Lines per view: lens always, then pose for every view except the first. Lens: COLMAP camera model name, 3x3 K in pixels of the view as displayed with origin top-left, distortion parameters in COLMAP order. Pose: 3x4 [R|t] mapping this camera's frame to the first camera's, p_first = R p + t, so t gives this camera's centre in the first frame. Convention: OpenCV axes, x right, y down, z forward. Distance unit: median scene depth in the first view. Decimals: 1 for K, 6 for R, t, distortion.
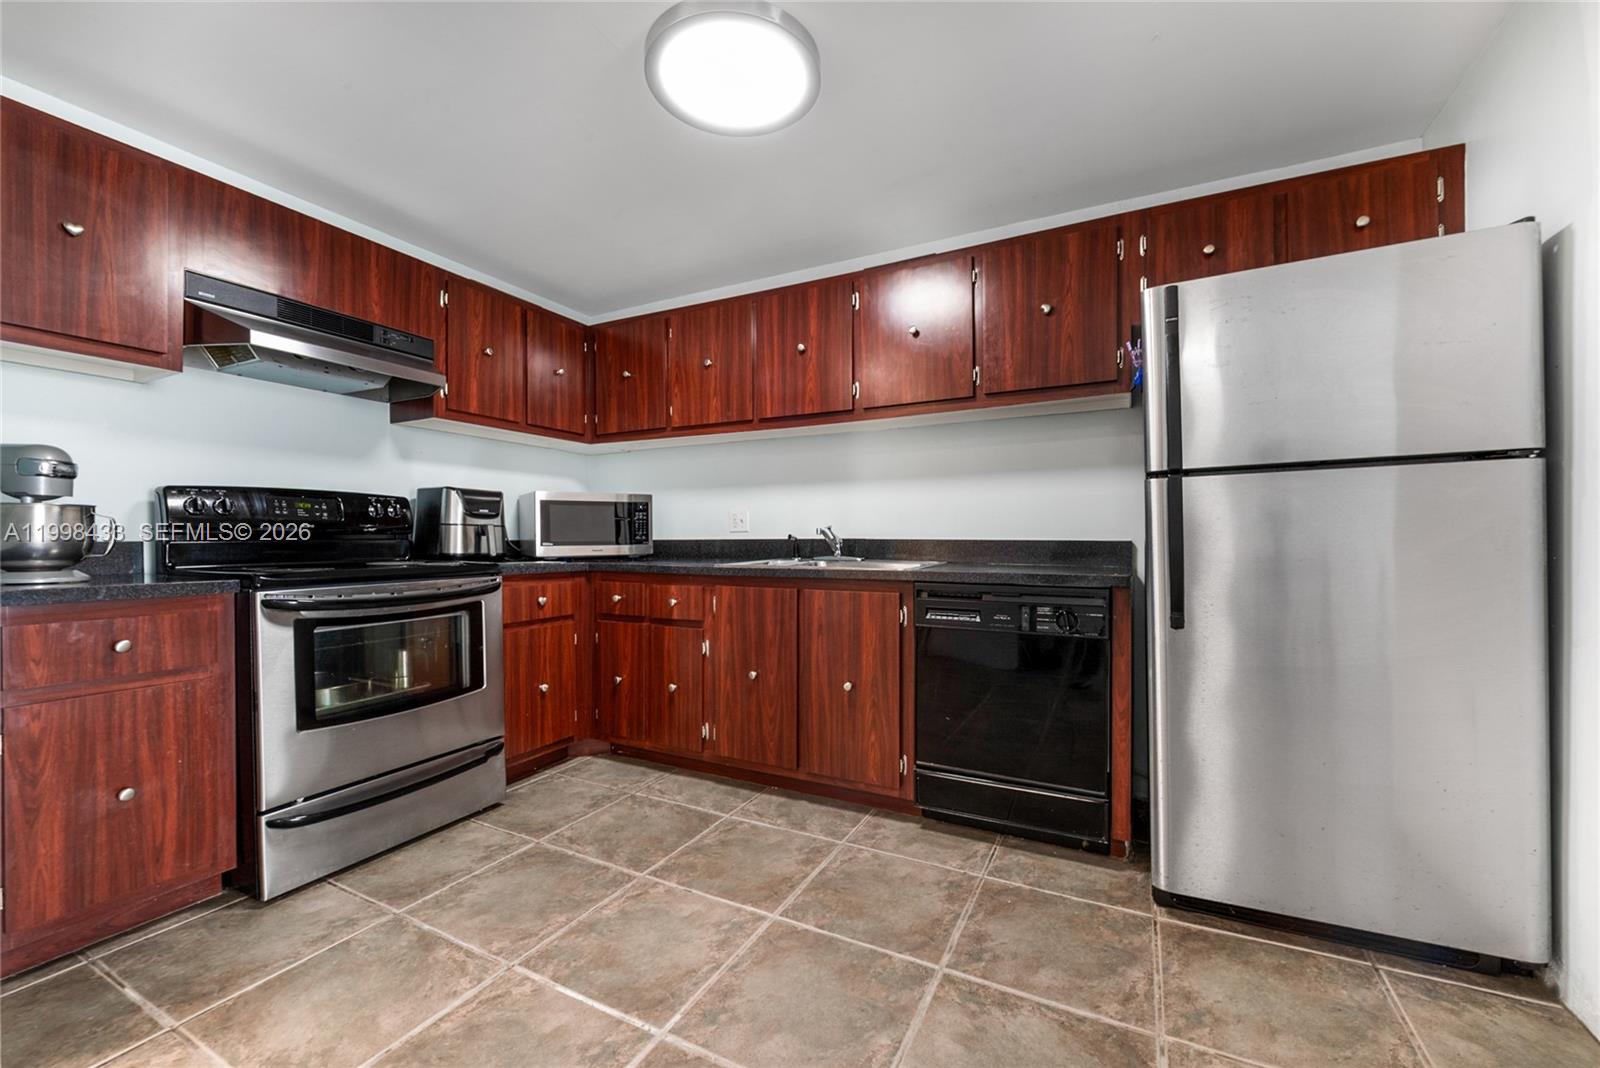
lens RADIAL K [[665.8, 0, 804.3], [0, 665.8, 539.7], [0, 0, 1]] dist [-0.001227, -0.000572]
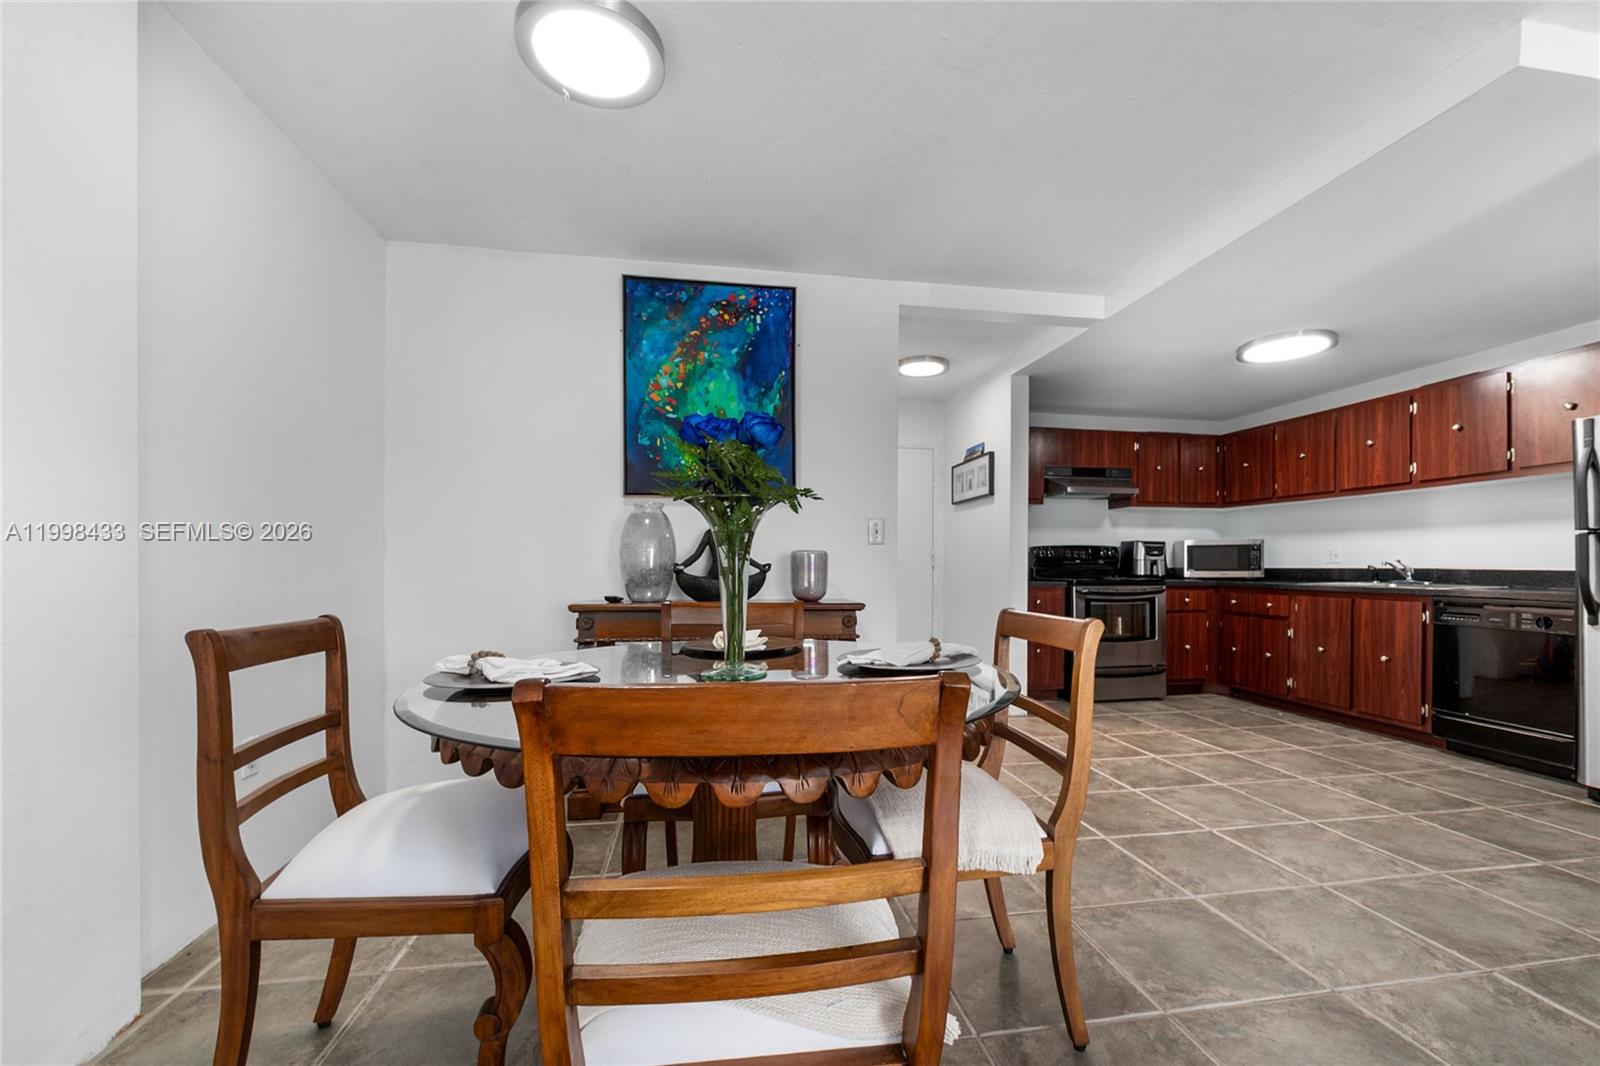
lens RADIAL K [[665.8, 0, 814.1], [0, 665.8, 572.8], [0, 0, 1]] dist [-0.001227, -0.000572]
pose [[0.623820, 0.012769, -0.781464, 0.407042], [-0.004425, 0.999908, 0.012806, -0.005013], [0.781555, -0.004530, 0.623819, -0.972838]]
